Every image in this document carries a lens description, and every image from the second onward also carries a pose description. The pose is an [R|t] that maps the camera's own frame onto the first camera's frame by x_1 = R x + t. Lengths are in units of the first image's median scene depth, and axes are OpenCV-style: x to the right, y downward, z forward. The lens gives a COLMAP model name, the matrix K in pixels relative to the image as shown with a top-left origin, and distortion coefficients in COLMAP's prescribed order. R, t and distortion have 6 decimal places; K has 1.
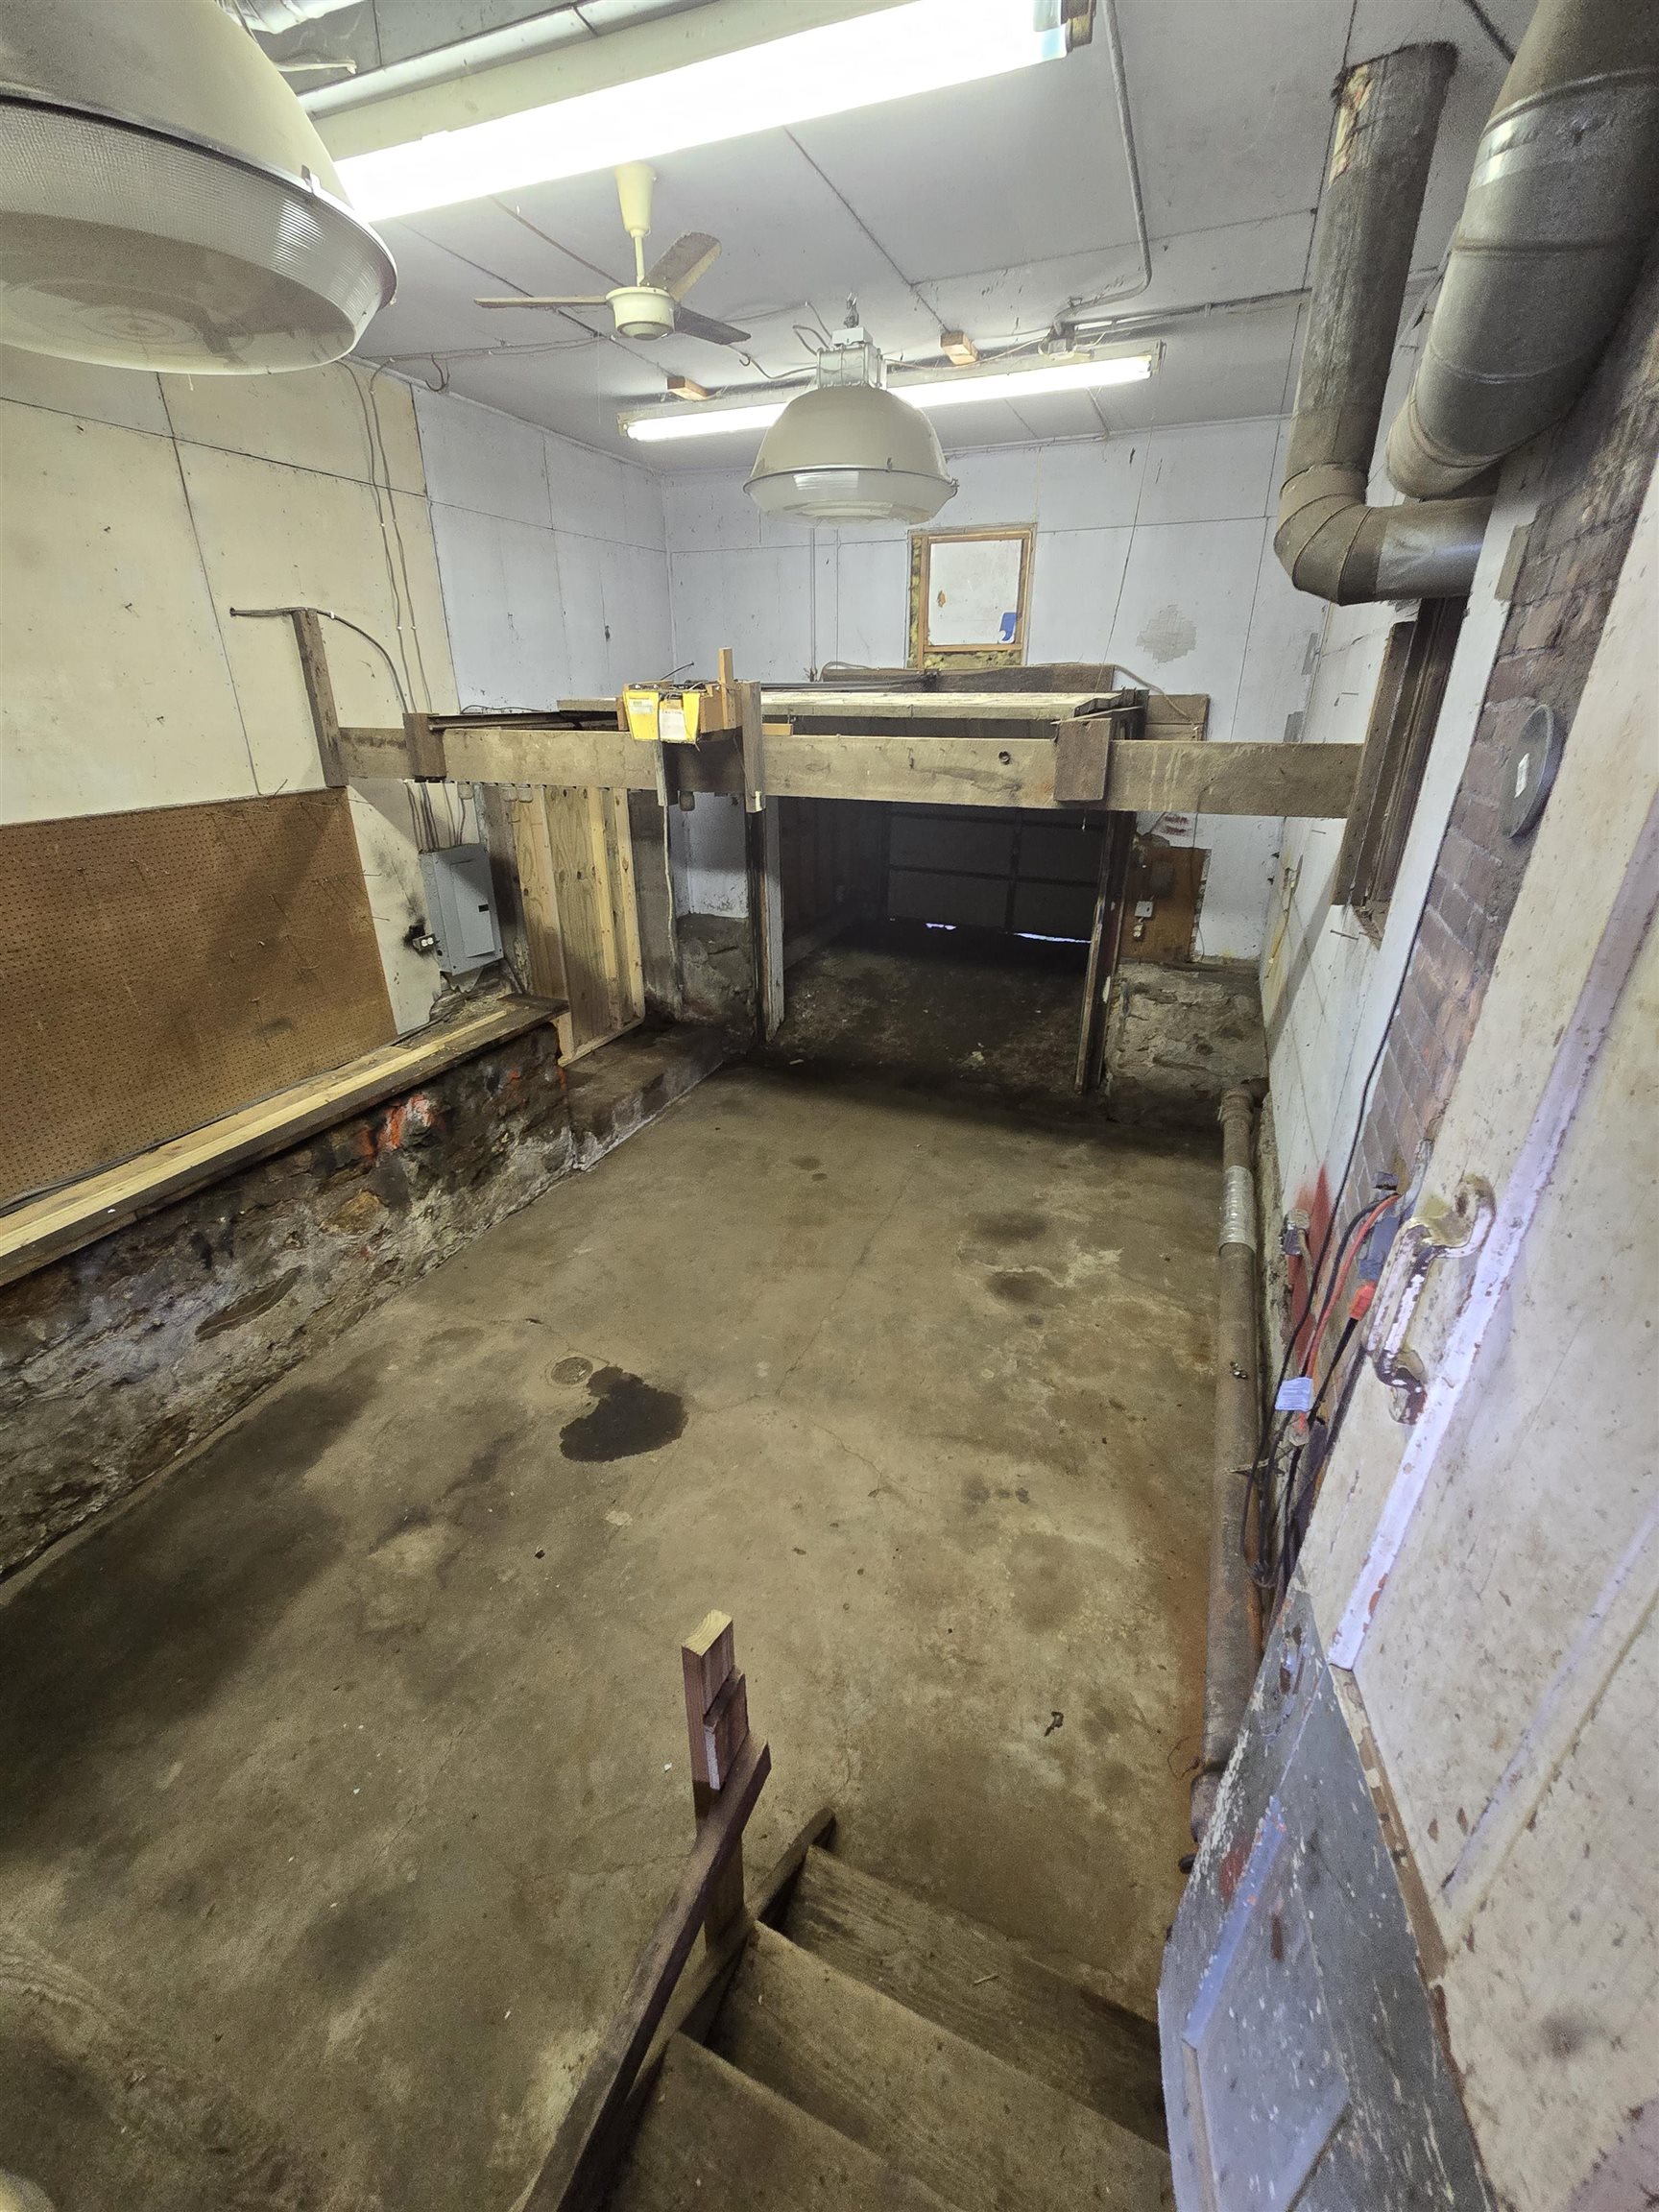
lens RADIAL K [[900.4, 0, 824.7], [0, 900.4, 1107.1], [0, 0, 1]] dist [0.000854, -0.000020]
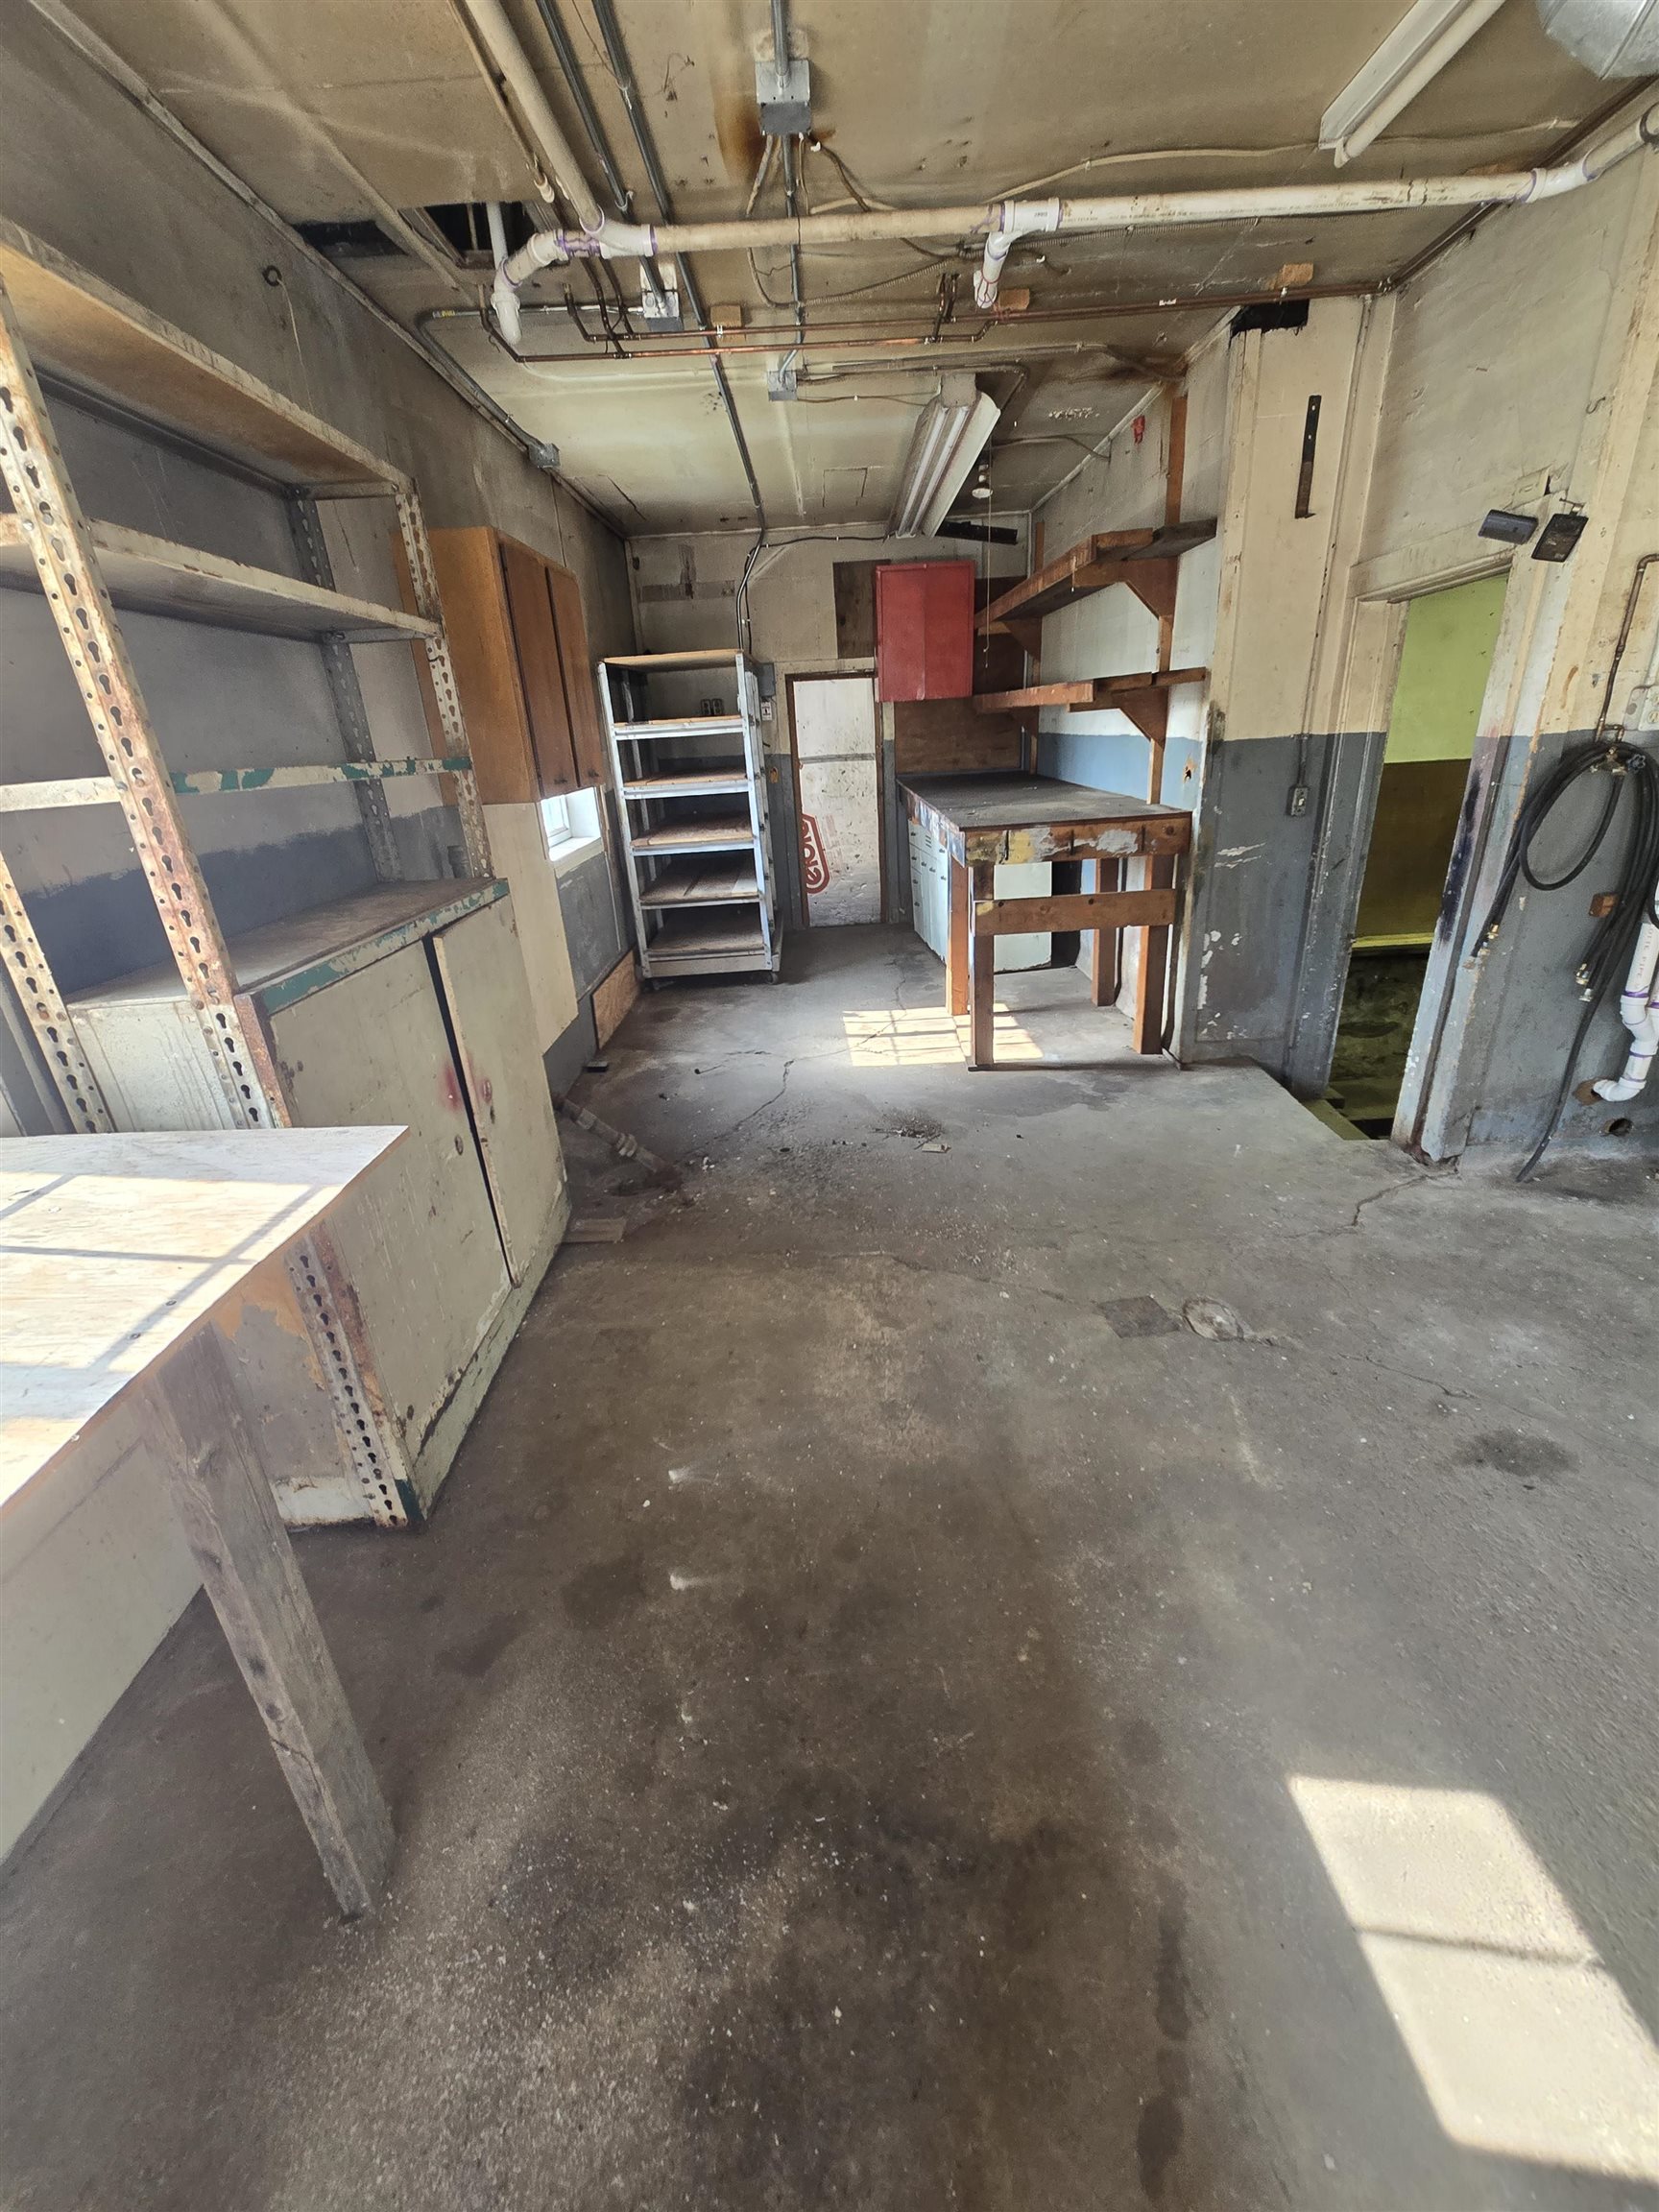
lens RADIAL K [[900.4, 0, 832.8], [0, 900.4, 1109.2], [0, 0, 1]] dist [0.000854, -0.000020]
pose [[0.389030, 0.337879, -0.857026, 0.589392], [-0.339079, 0.917519, 0.207810, 0.362486], [0.856552, 0.209755, 0.471510, -0.793073]]
